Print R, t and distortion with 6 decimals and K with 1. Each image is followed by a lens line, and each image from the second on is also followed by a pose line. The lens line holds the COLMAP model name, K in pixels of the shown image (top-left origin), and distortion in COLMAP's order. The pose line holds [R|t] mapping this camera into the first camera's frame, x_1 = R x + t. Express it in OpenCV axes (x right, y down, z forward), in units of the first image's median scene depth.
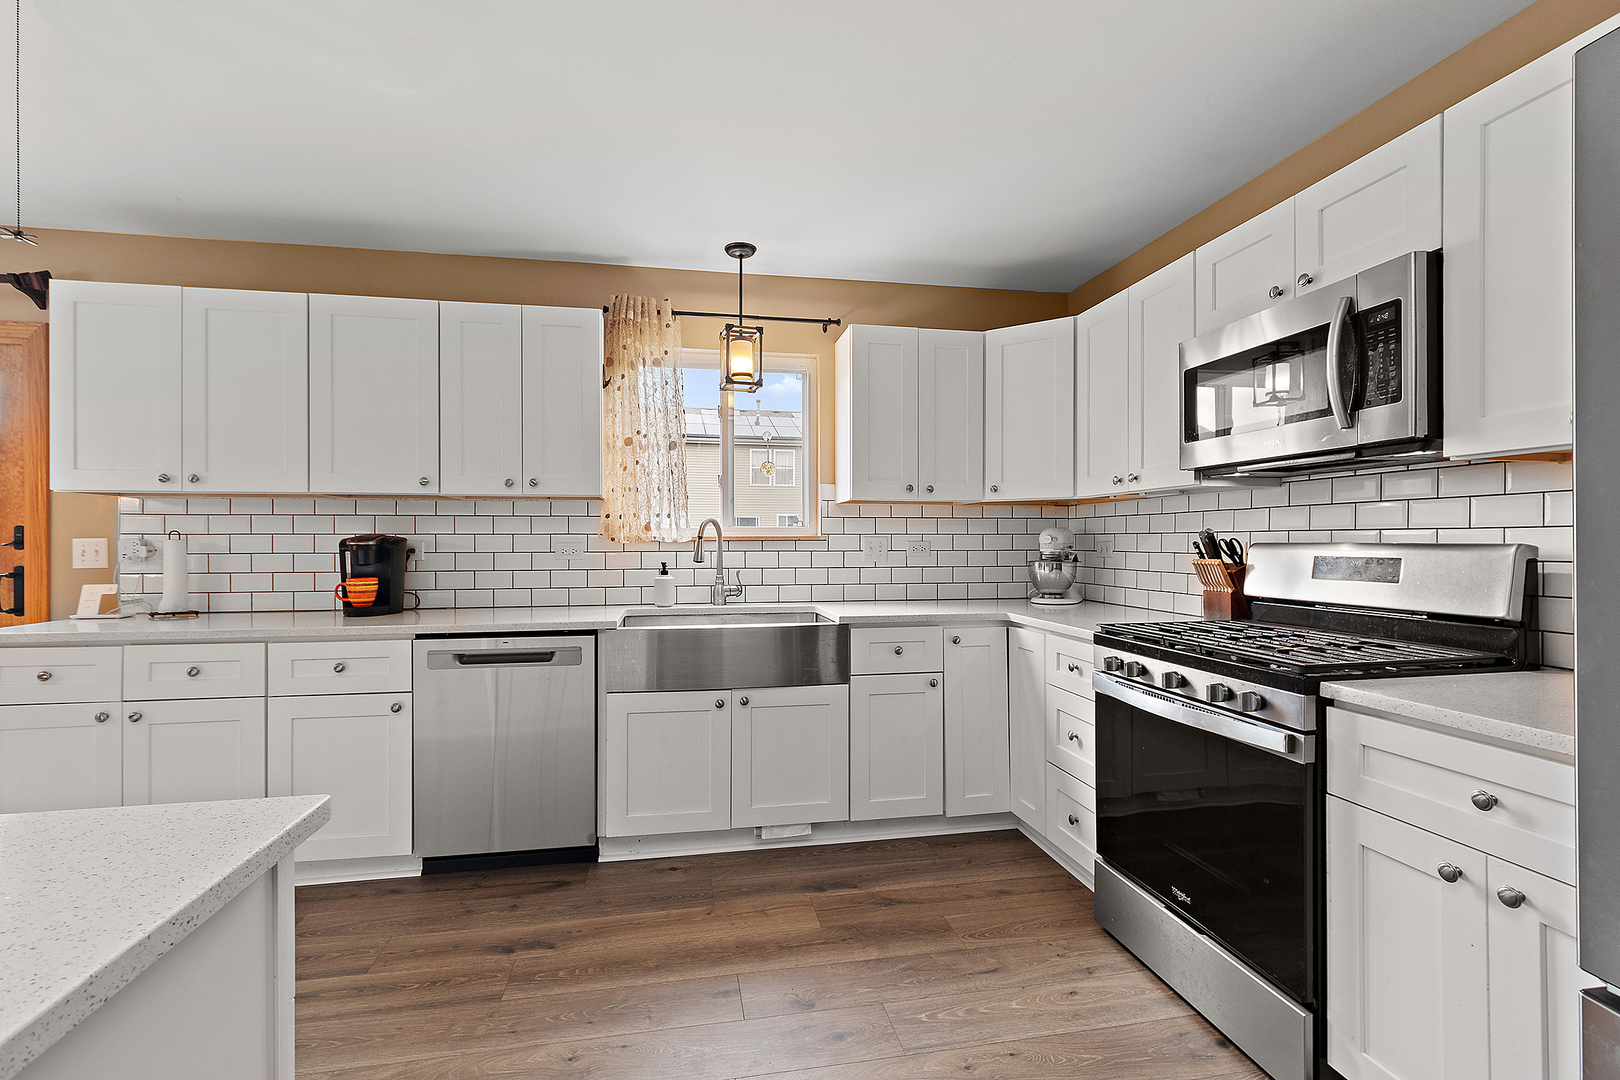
lens RADIAL K [[726.5, 0, 814.8], [0, 726.5, 544.3], [0, 0, 1]] dist [-0.001515, 0.000204]
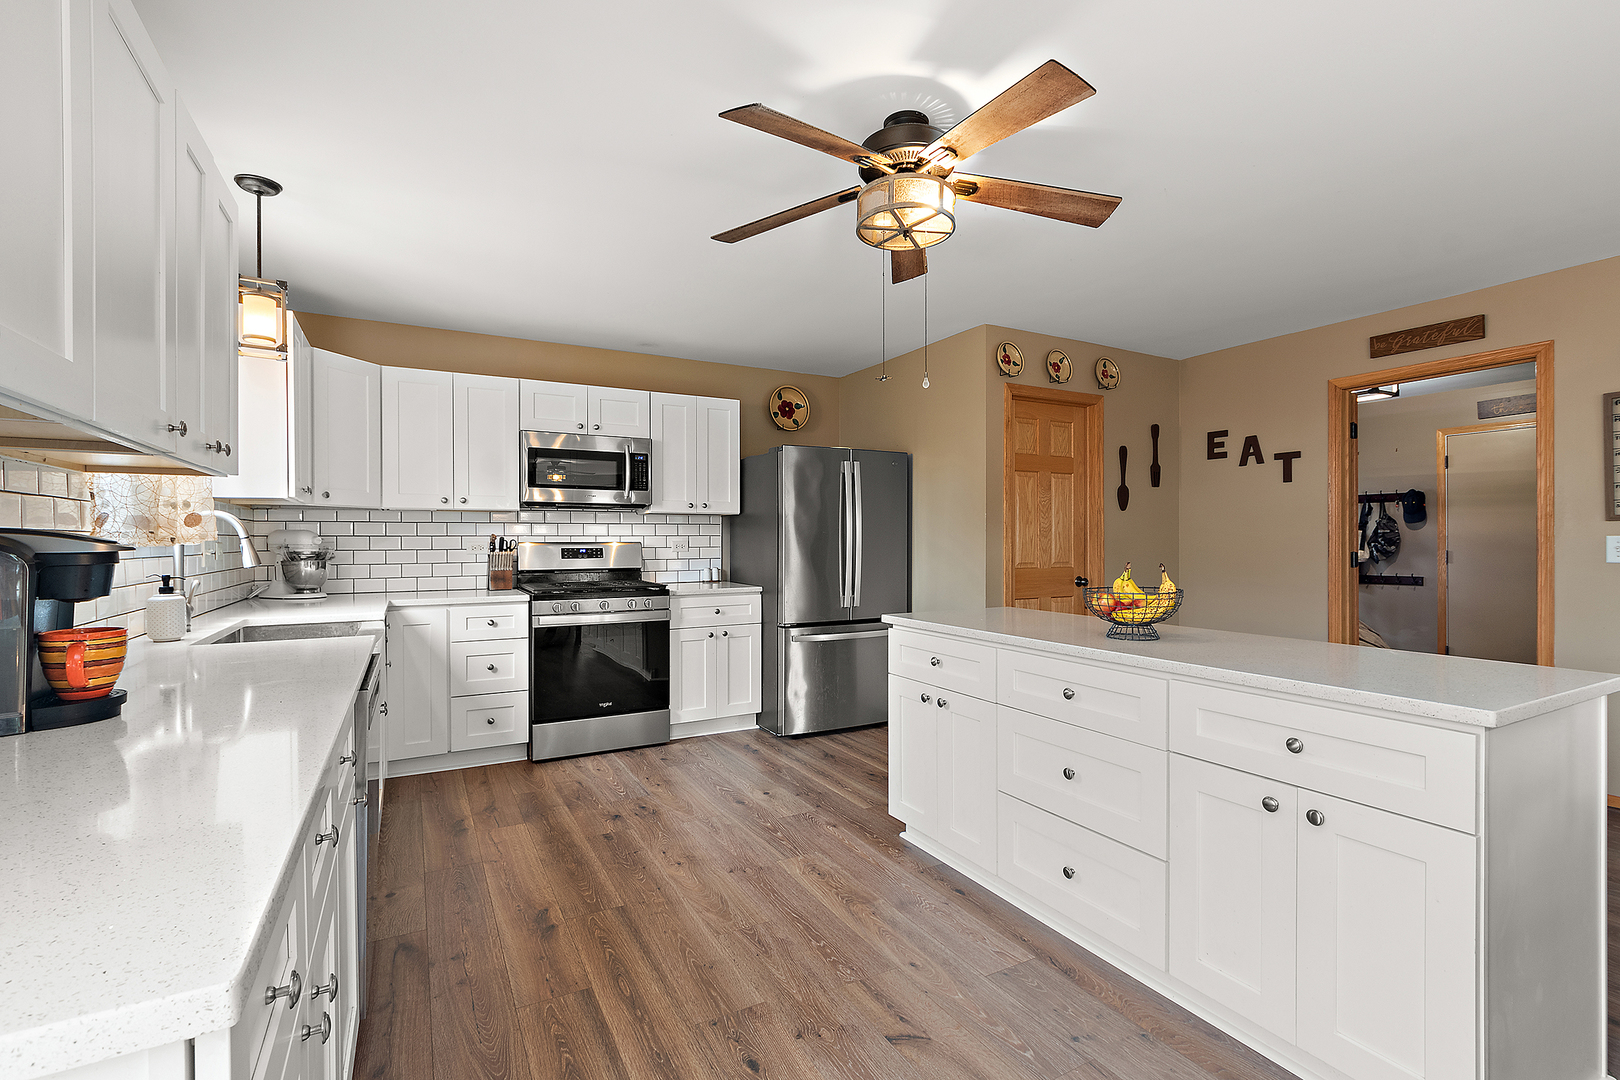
lens RADIAL K [[726.5, 0, 805.8], [0, 726.5, 543.2], [0, 0, 1]] dist [-0.001515, 0.000204]
pose [[-0.303343, -0.003260, 0.952876, -1.163008], [0.007978, 0.999950, 0.005960, -0.003778], [-0.952848, 0.009410, -0.303302, 0.724770]]
